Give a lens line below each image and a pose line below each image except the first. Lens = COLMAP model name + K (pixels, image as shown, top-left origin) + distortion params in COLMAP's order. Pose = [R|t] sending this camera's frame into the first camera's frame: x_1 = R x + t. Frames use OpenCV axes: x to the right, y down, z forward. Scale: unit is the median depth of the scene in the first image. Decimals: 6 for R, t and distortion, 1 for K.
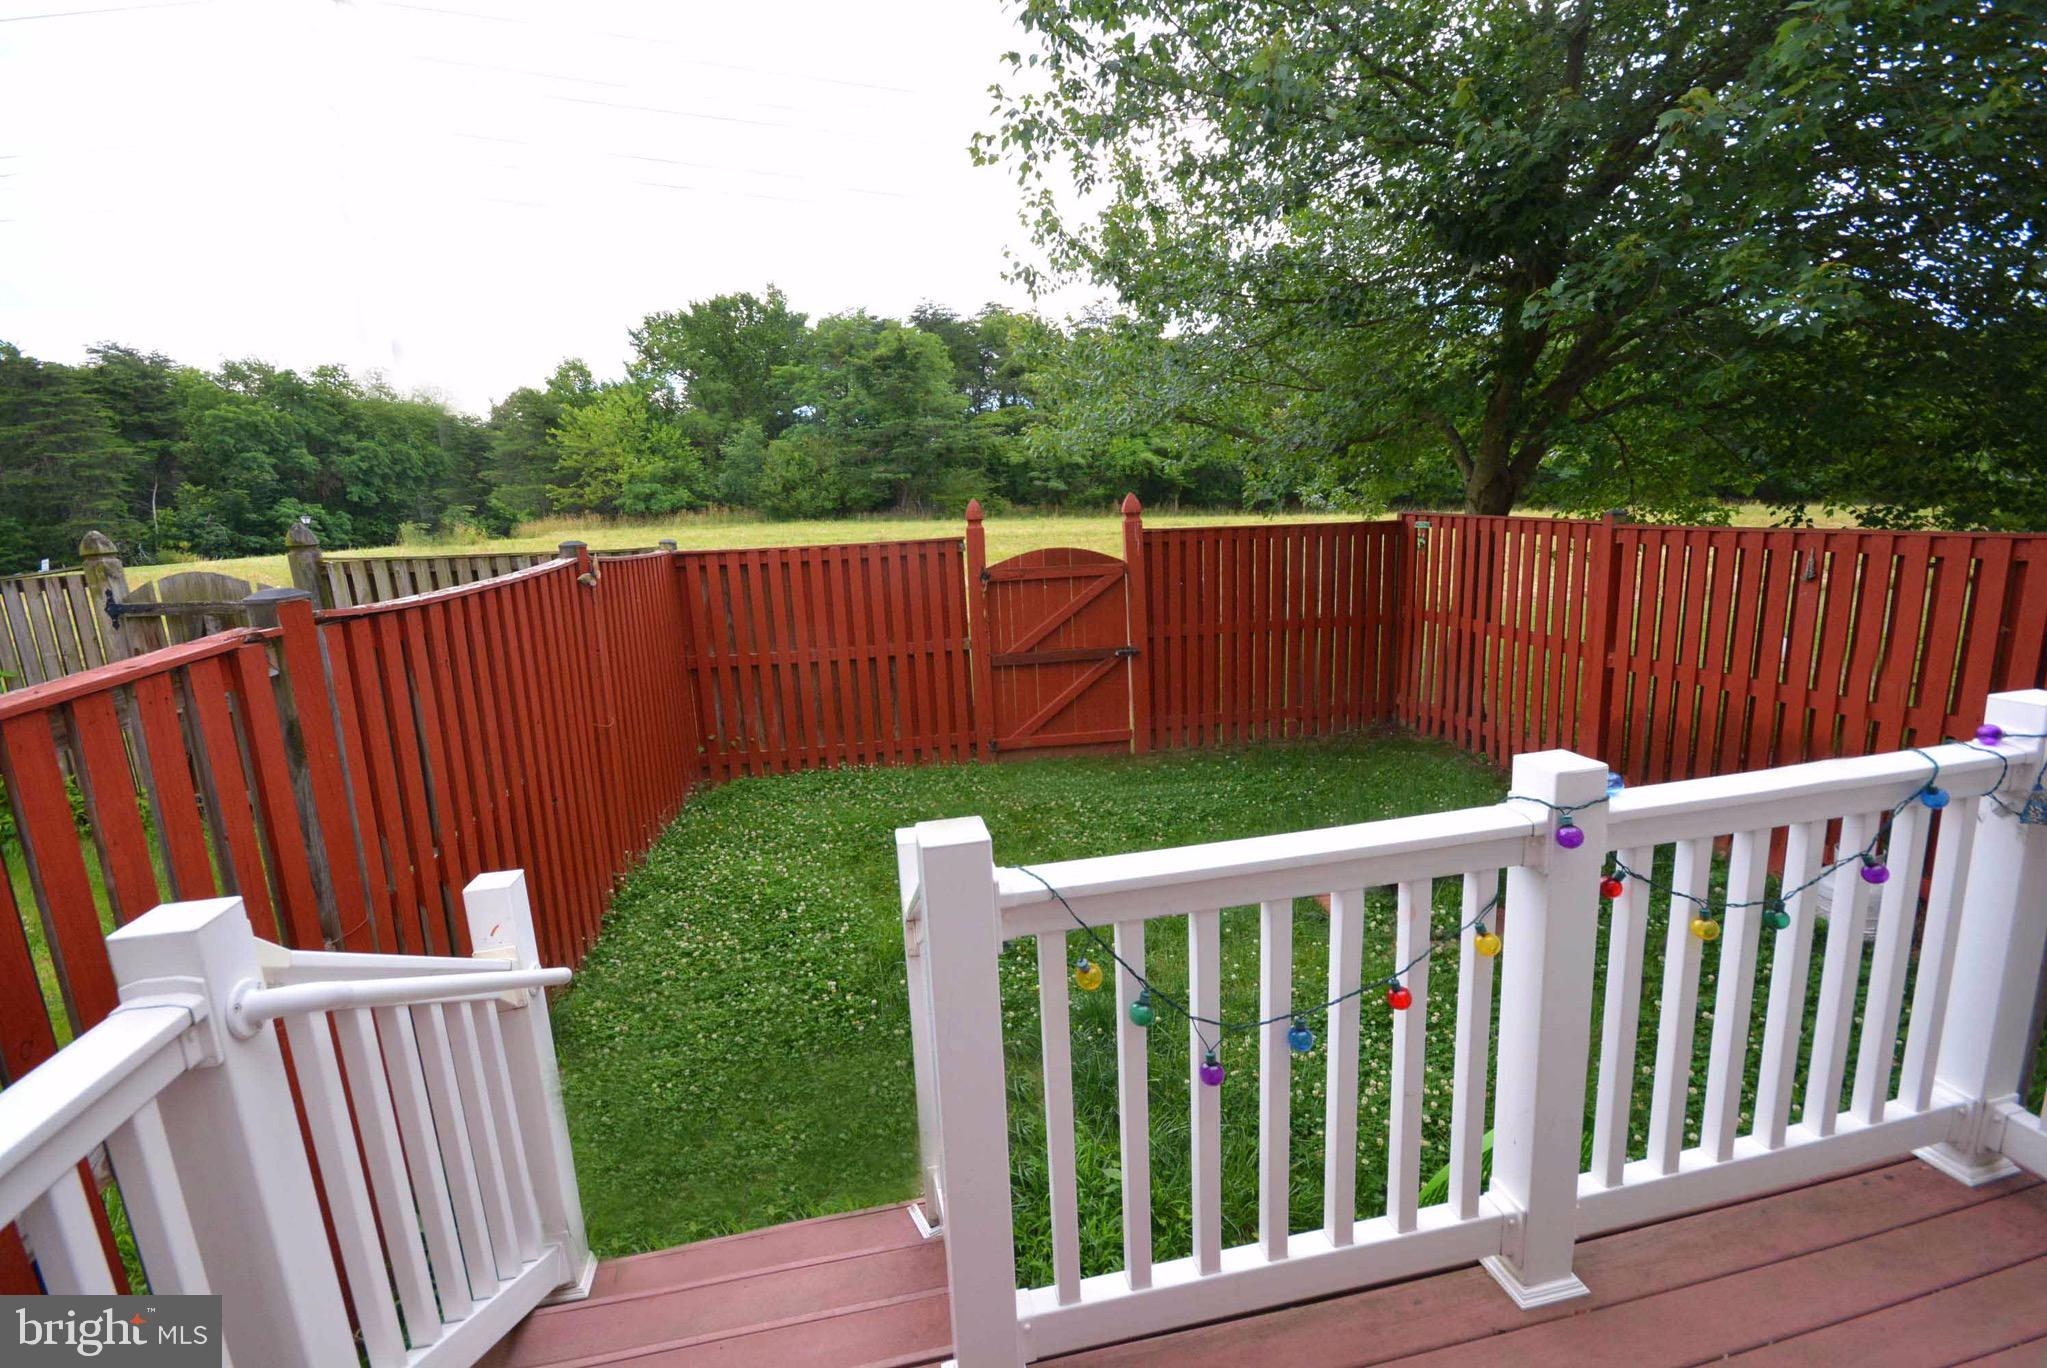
lens RADIAL K [[900.3, 0, 1016.1], [0, 900.3, 683.0], [0, 0, 1]] dist [0.003828, -0.007120]
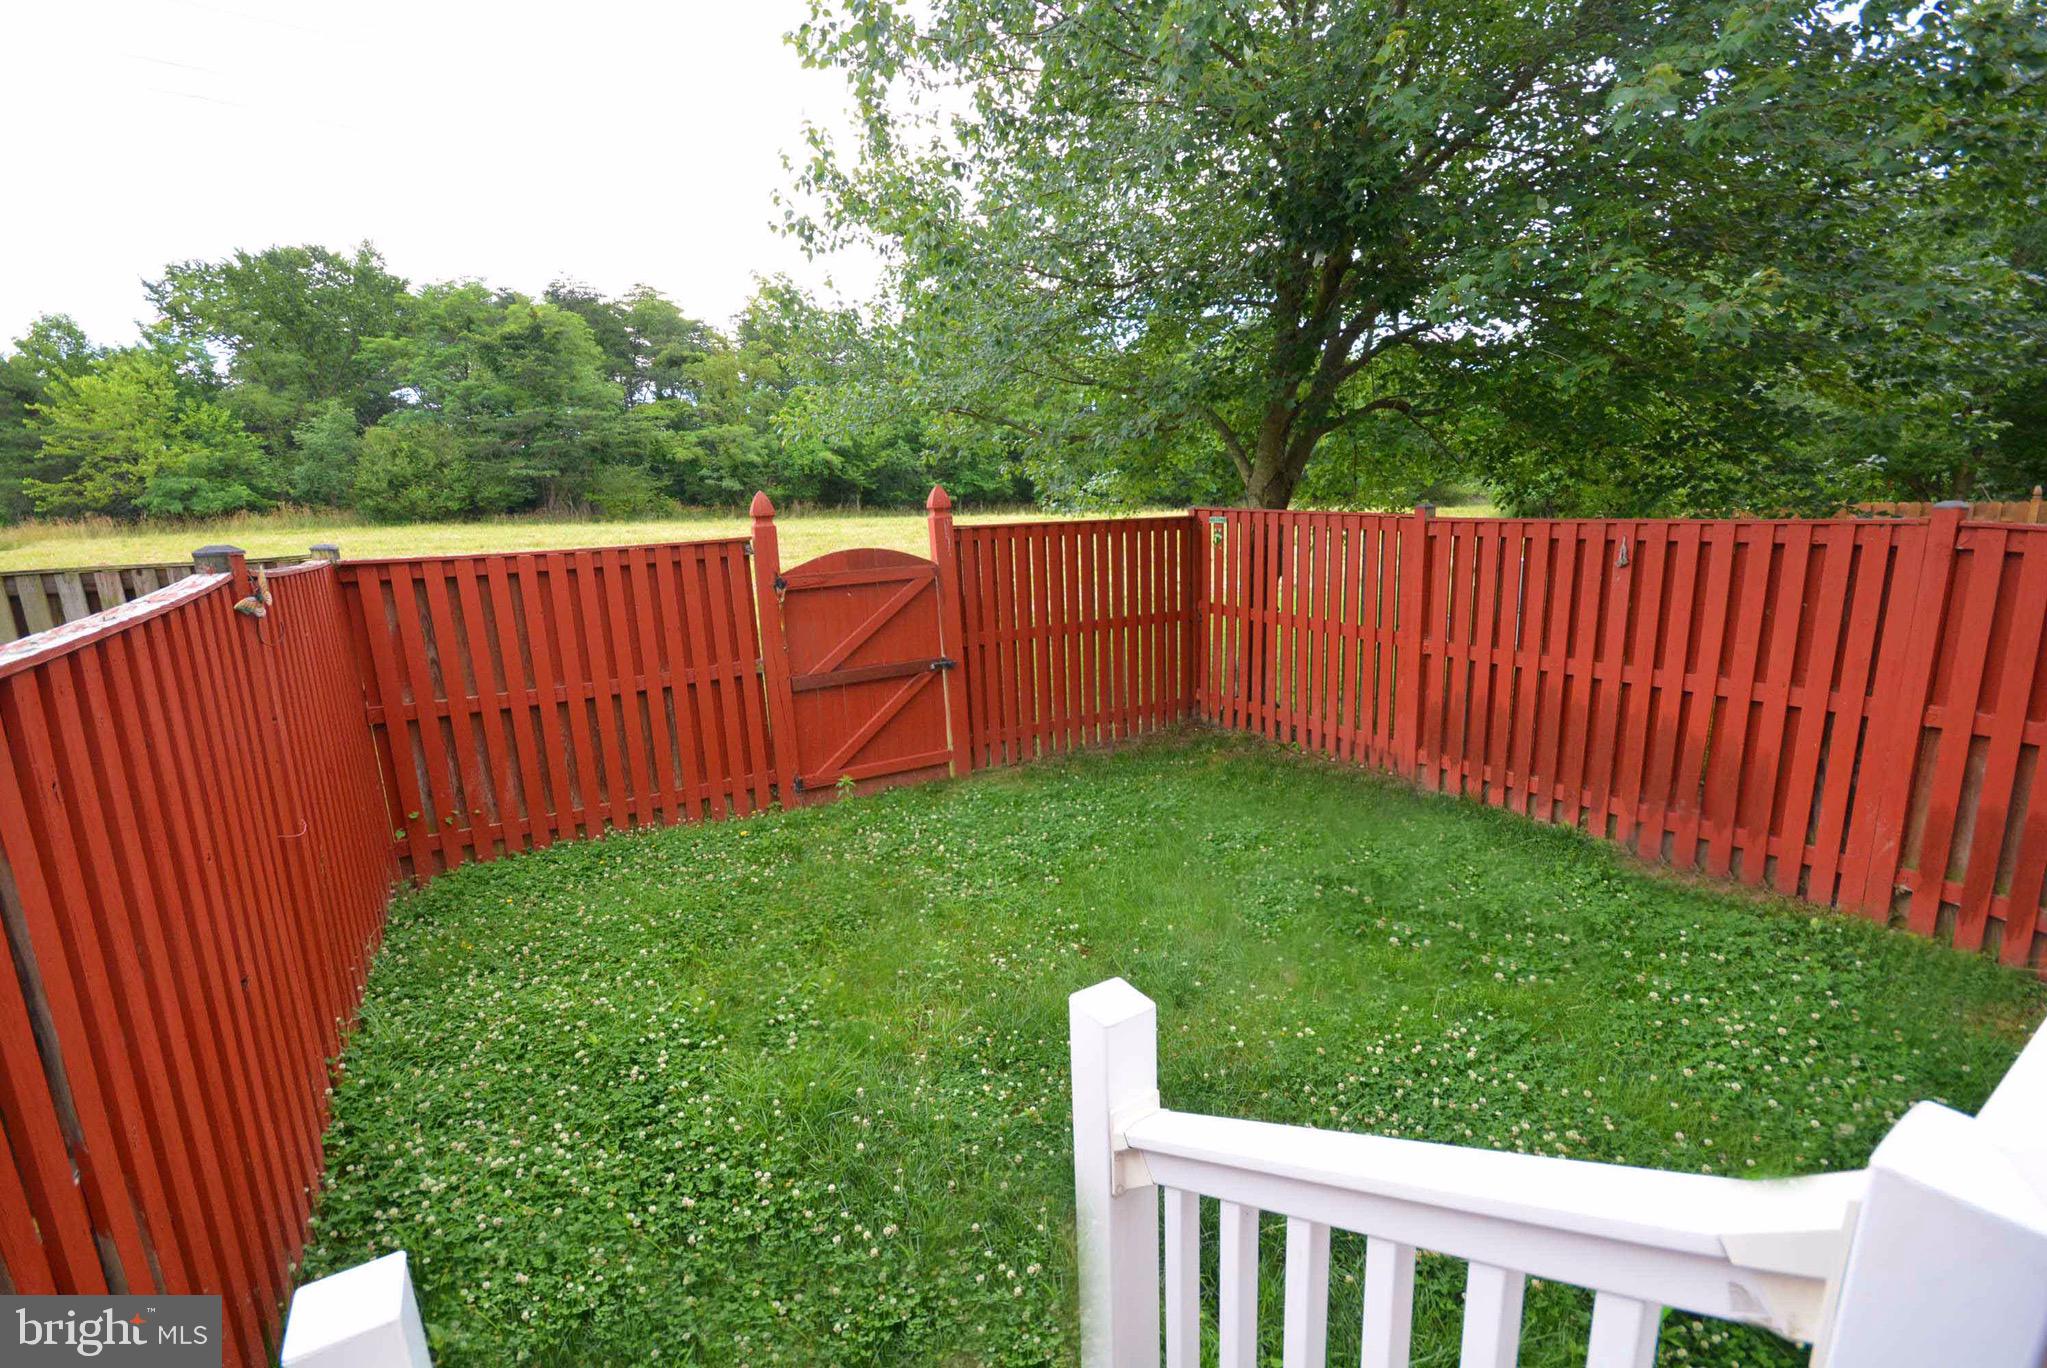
lens RADIAL K [[913.8, 0, 1027.0], [0, 913.8, 678.2], [0, 0, 1]] dist [0.040286, -0.025291]
pose [[0.940591, -0.064234, 0.333411, -0.103974], [0.067482, 0.997719, 0.001844, -0.016669], [-0.332769, 0.020764, 0.942780, 0.116546]]
